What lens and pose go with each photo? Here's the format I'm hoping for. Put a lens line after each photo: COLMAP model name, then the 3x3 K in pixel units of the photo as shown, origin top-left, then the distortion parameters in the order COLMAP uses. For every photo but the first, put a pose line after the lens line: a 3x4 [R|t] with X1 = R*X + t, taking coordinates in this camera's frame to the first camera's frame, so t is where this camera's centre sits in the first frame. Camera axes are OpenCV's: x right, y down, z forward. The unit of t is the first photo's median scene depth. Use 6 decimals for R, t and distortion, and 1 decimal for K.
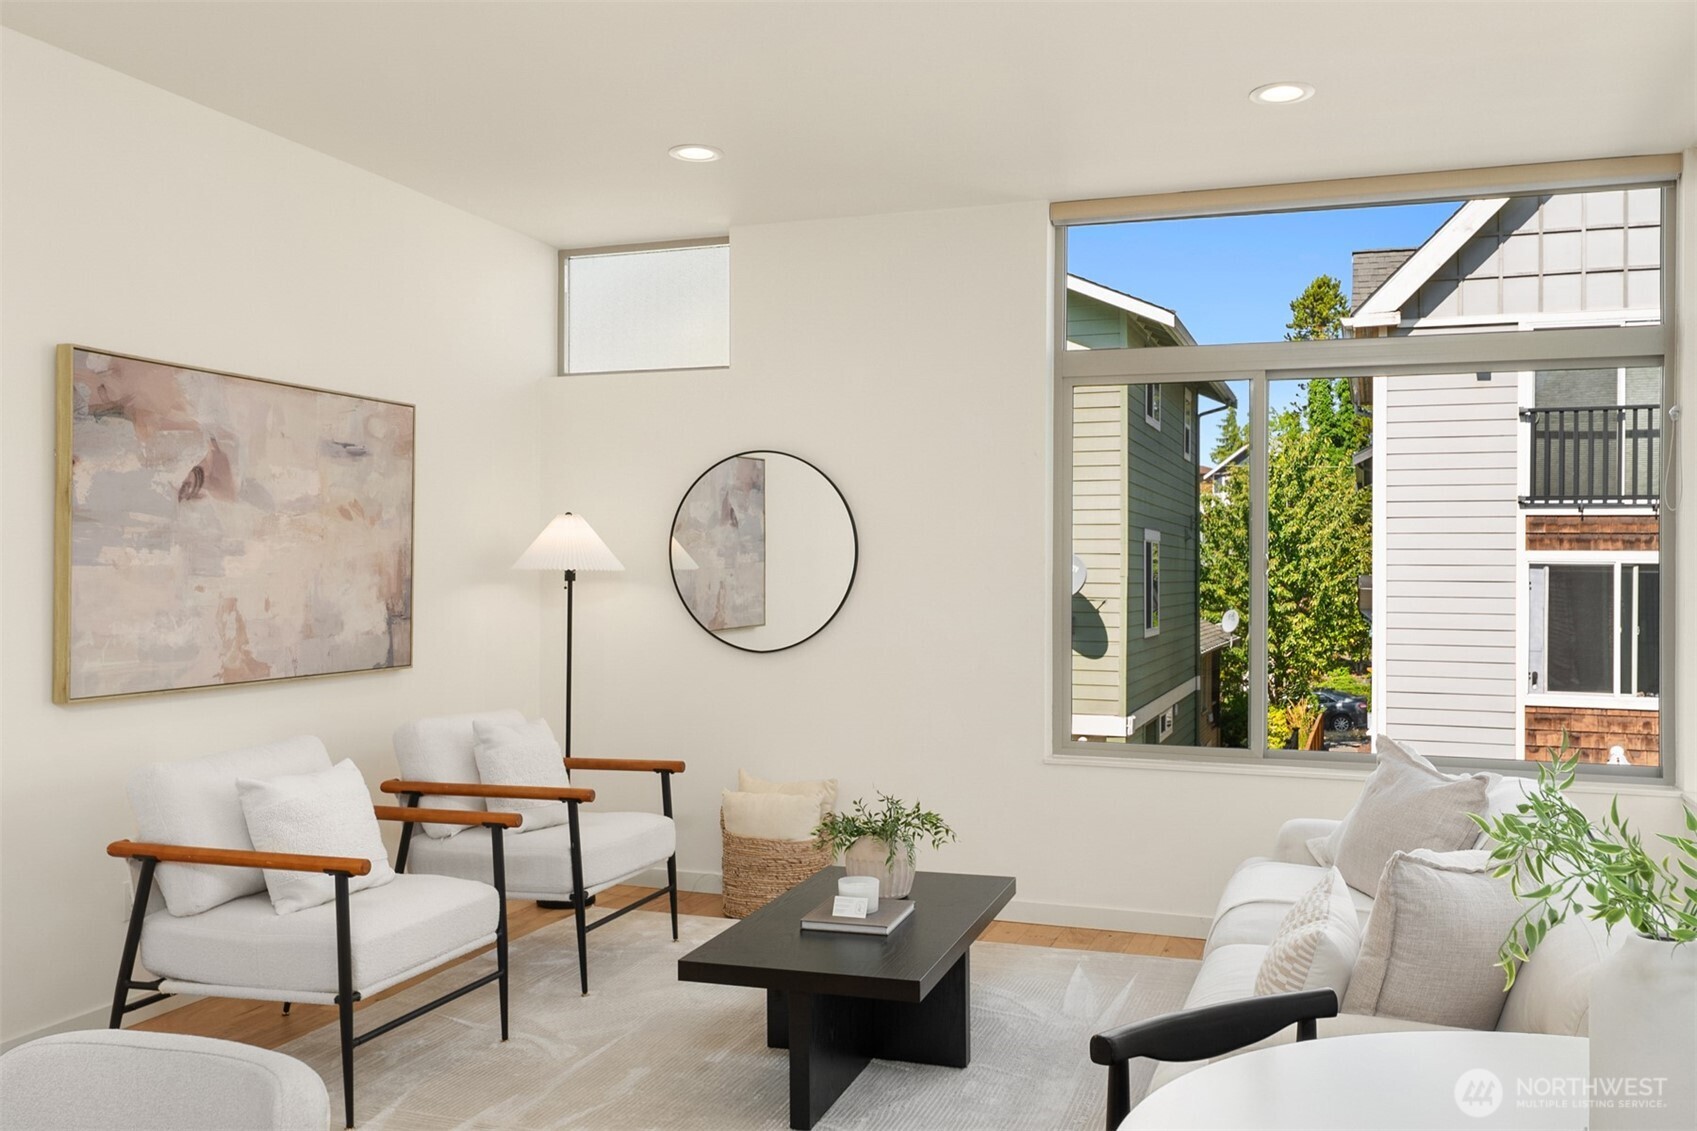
lens RADIAL K [[1372.9, 0, 845.4], [0, 1372.9, 570.5], [0, 0, 1]] dist [-0.004080, 0.003881]
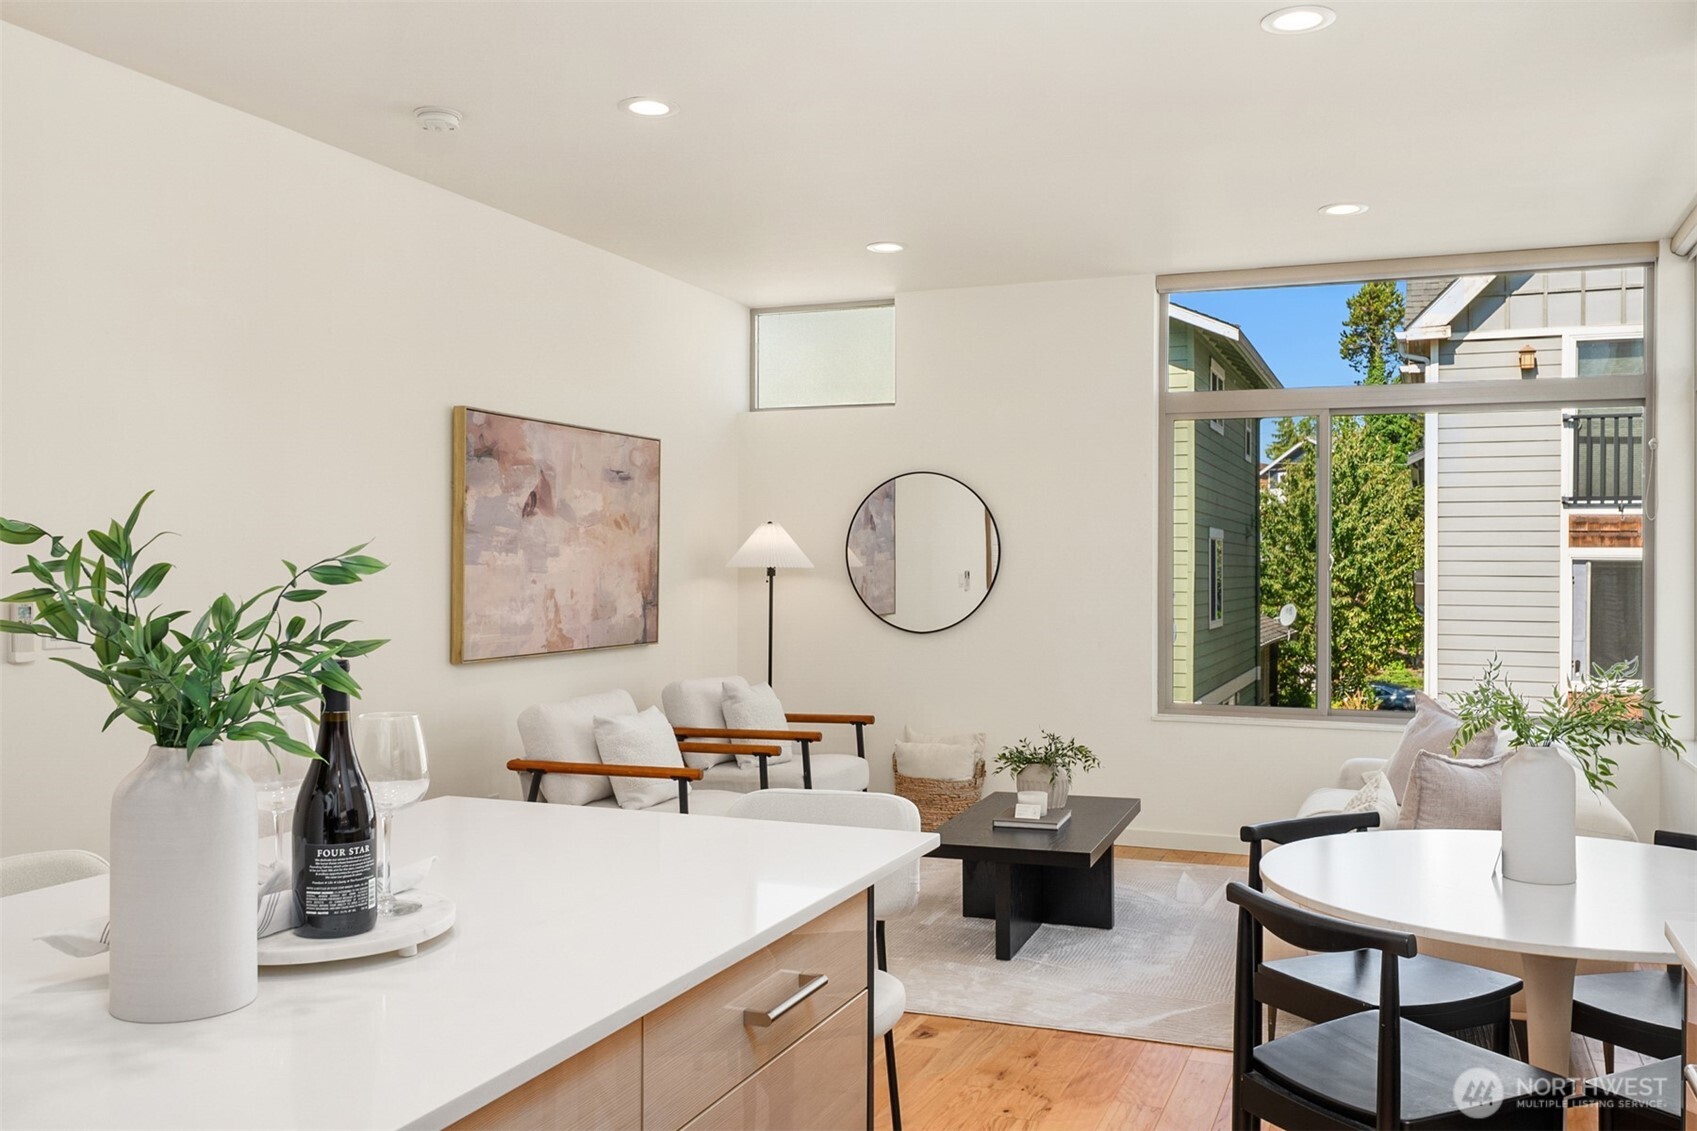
lens RADIAL K [[1372.9, 0, 846.1], [0, 1372.9, 570.6], [0, 0, 1]] dist [-0.004080, 0.003881]
pose [[0.999356, -0.001029, -0.035856, -0.089235], [0.001147, 0.999994, 0.003269, -0.001353], [0.035853, -0.003308, 0.999352, -0.266508]]
